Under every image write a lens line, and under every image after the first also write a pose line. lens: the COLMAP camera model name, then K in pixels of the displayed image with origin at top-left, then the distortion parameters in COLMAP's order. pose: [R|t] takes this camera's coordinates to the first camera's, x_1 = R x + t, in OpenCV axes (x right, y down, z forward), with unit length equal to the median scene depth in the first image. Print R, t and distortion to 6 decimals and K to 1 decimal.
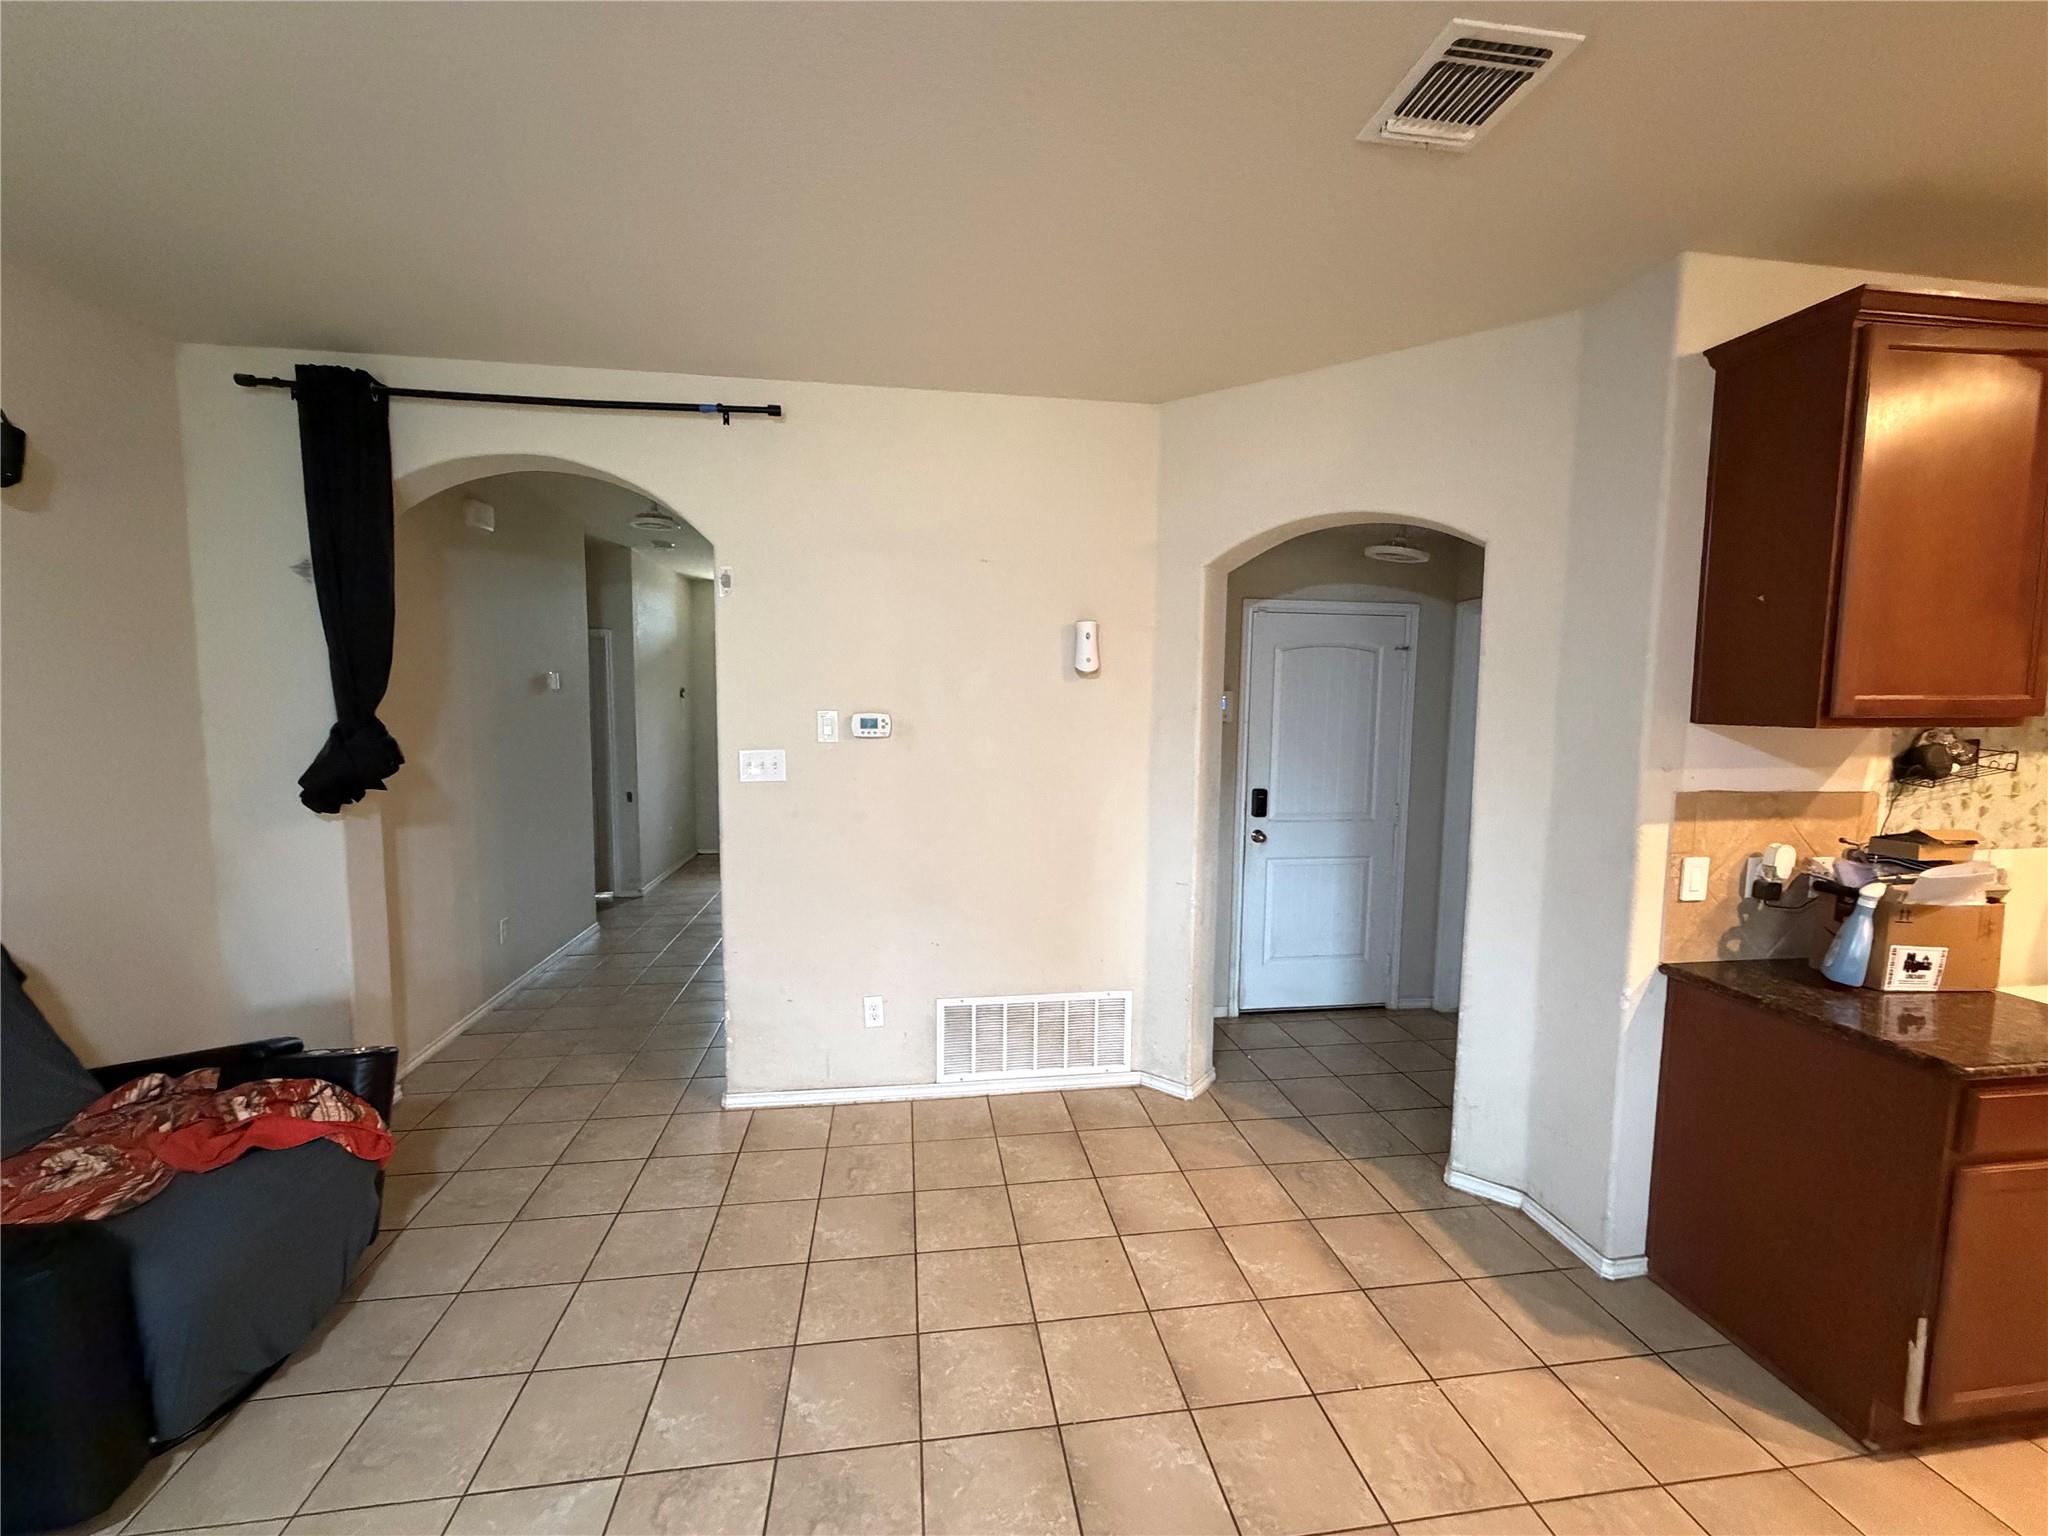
lens RADIAL K [[816.1, 0, 1019.5], [0, 816.1, 772.4], [0, 0, 1]] dist [-0.001381, 0.000372]
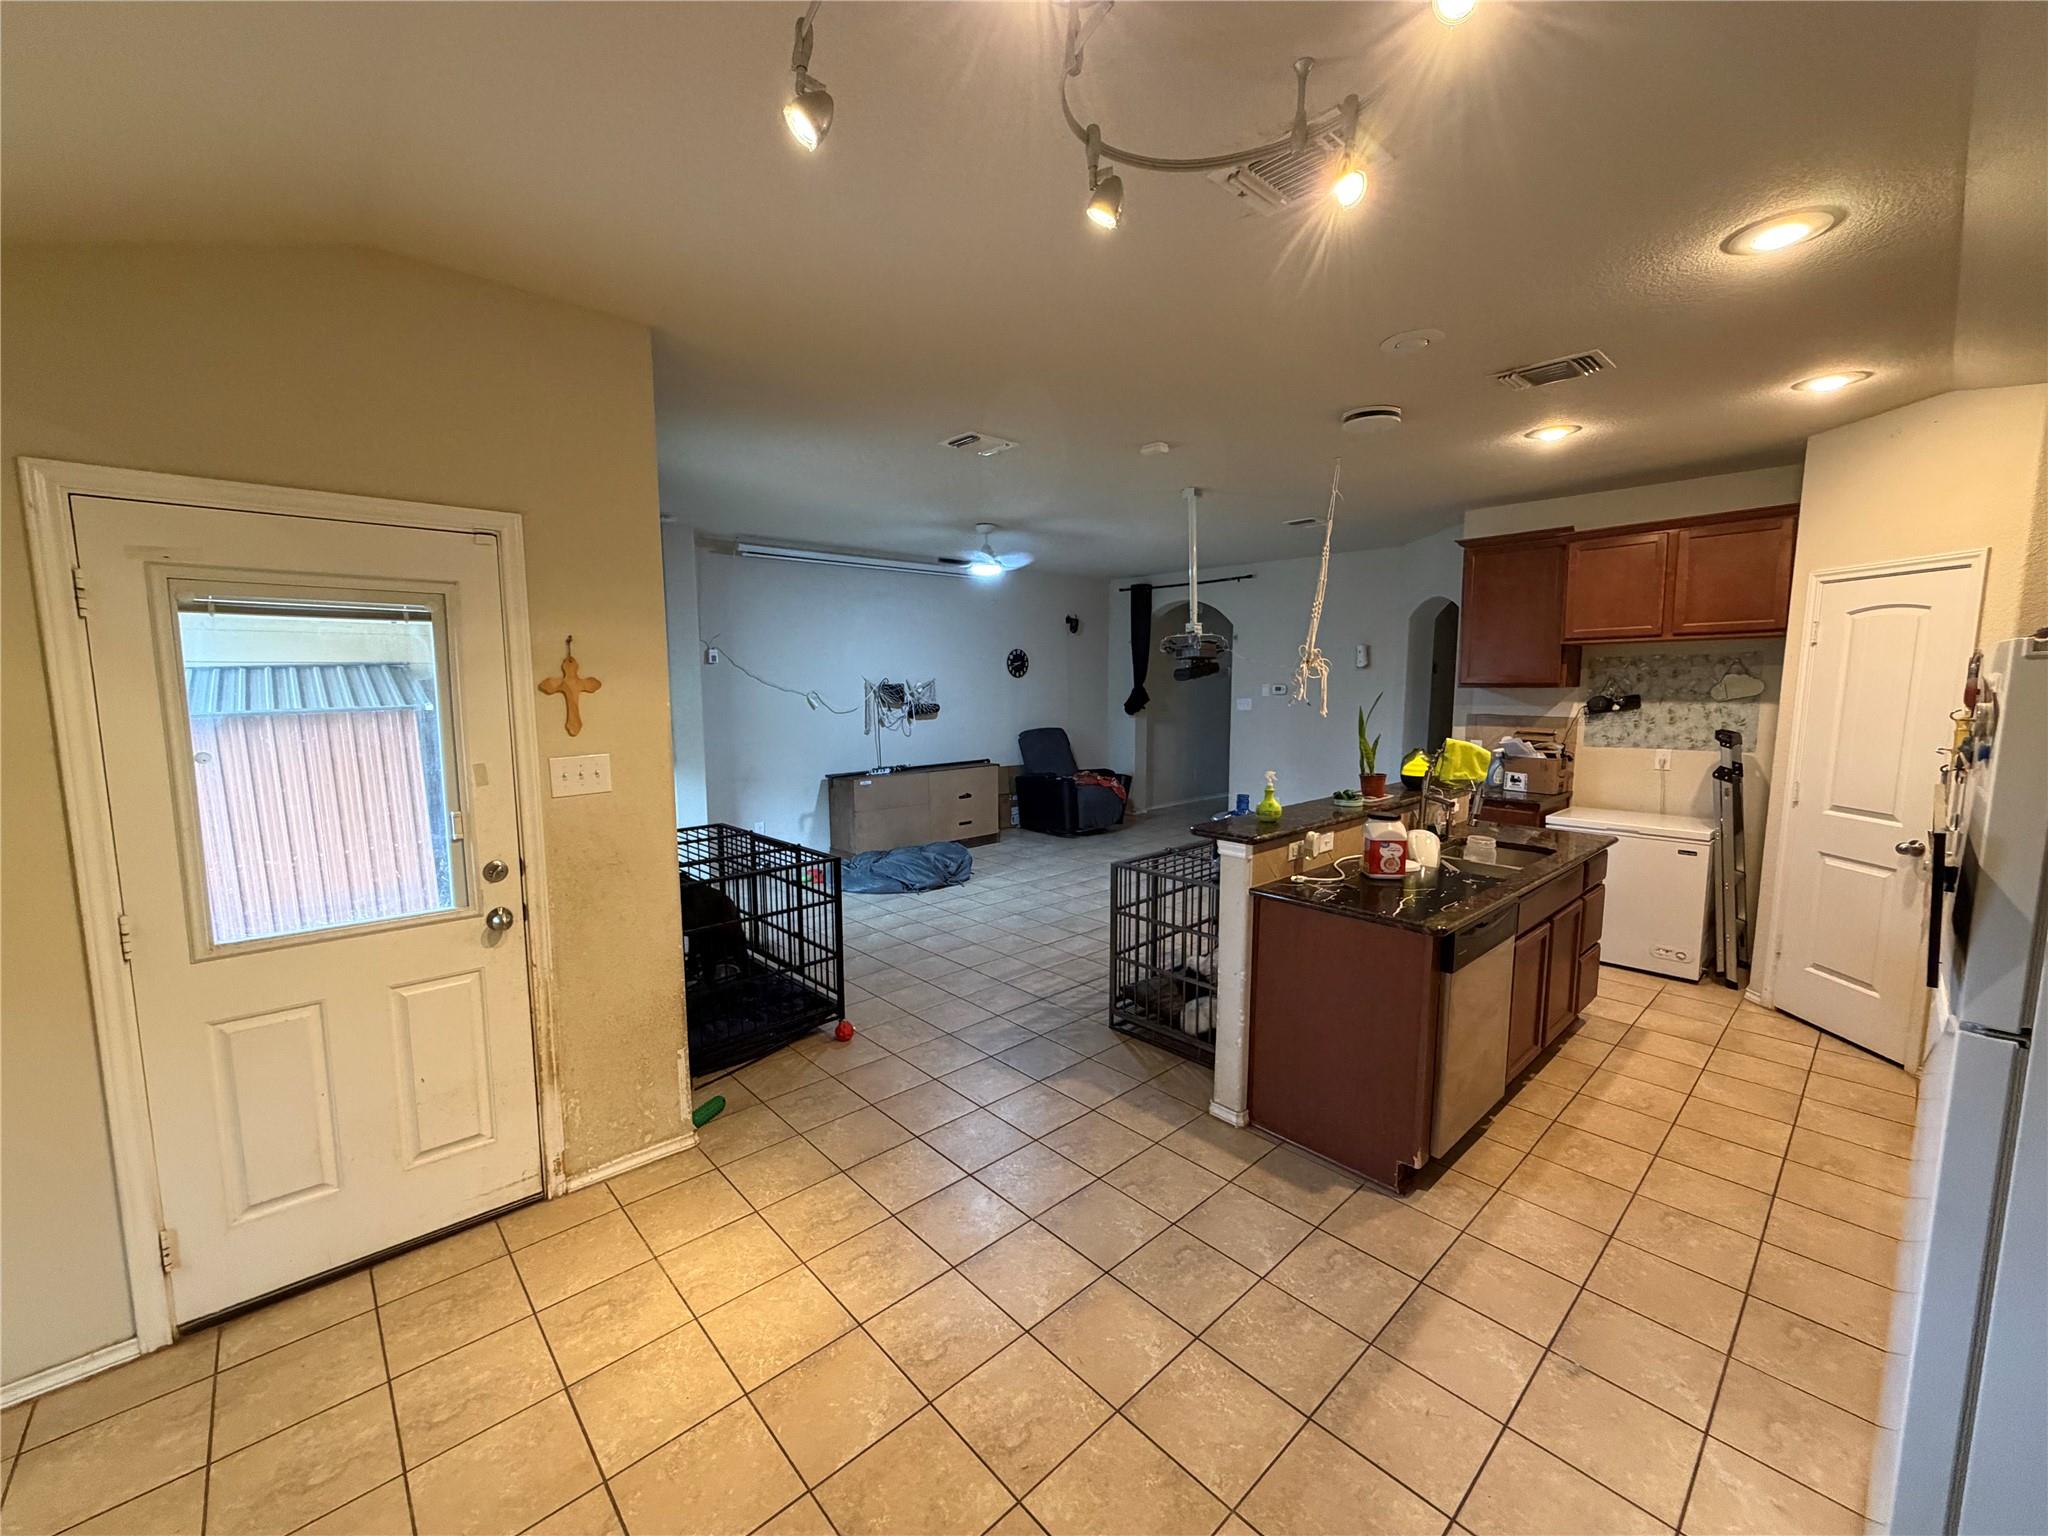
lens RADIAL K [[816.1, 0, 1019.8], [0, 816.1, 771.1], [0, 0, 1]] dist [-0.001381, 0.000372]
pose [[0.557603, 0.084793, -0.825766, 2.114544], [-0.065054, 0.996174, 0.058362, 0.142617], [0.827555, 0.021177, 0.560985, -1.572672]]
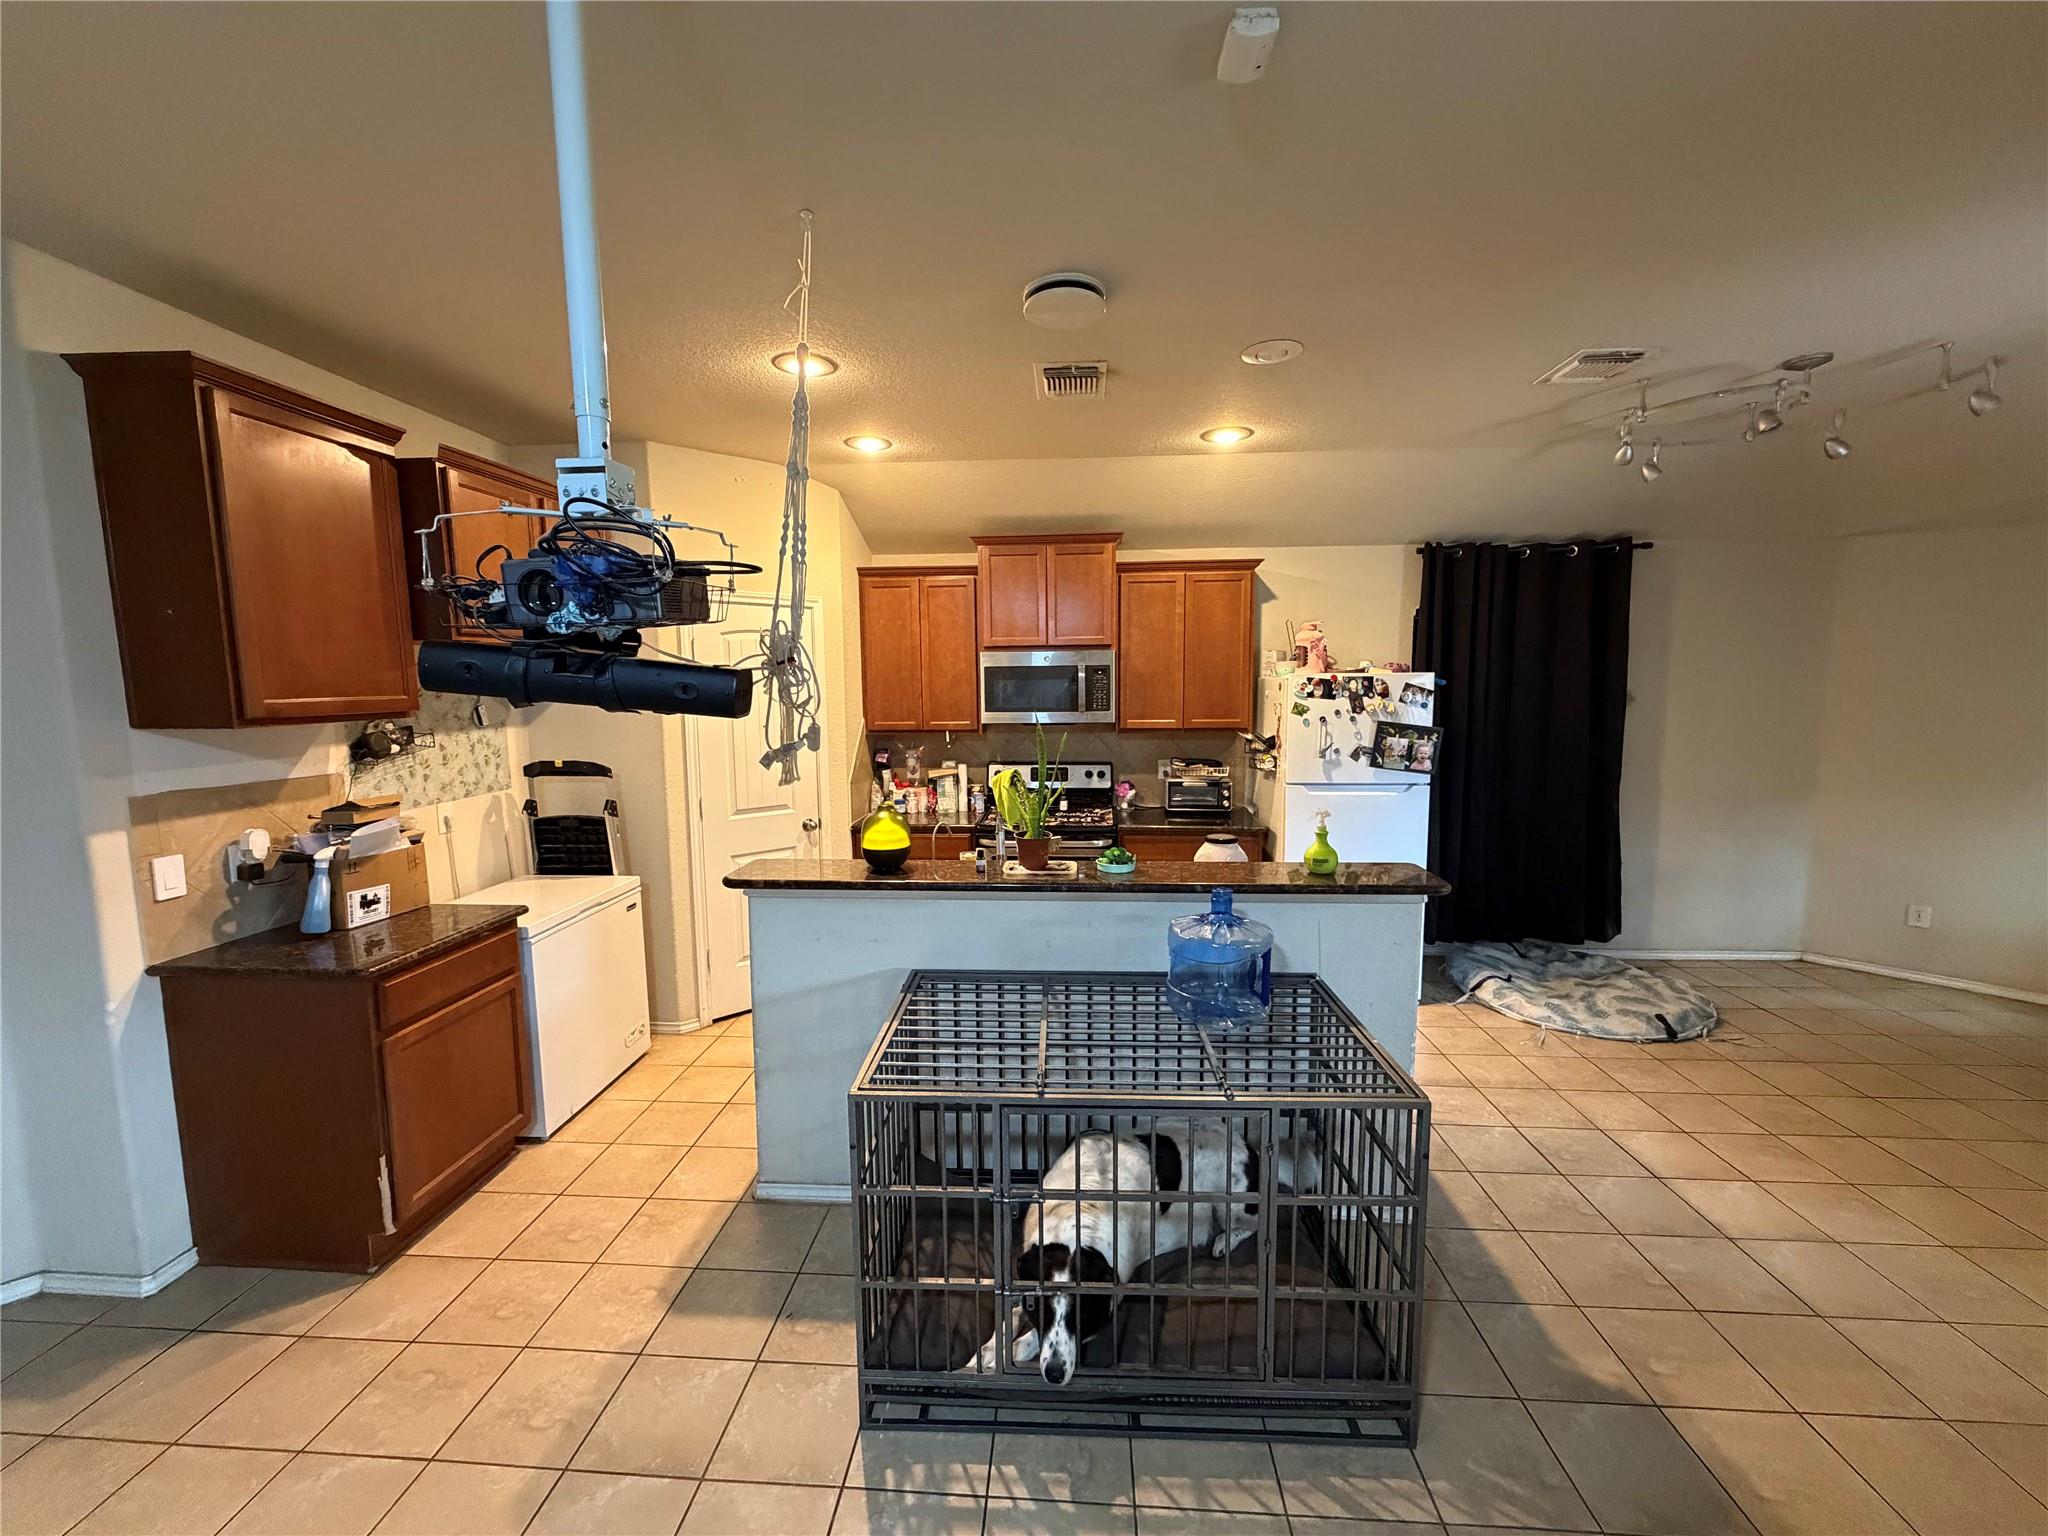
lens RADIAL K [[816.1, 0, 1015.4], [0, 816.1, 771.5], [0, 0, 1]] dist [-0.001381, 0.000372]
pose [[0.217304, -0.116374, 0.969142, 0.069642], [0.099226, 0.990358, 0.096673, 0.003402], [-0.971047, 0.075156, 0.226756, -0.291058]]
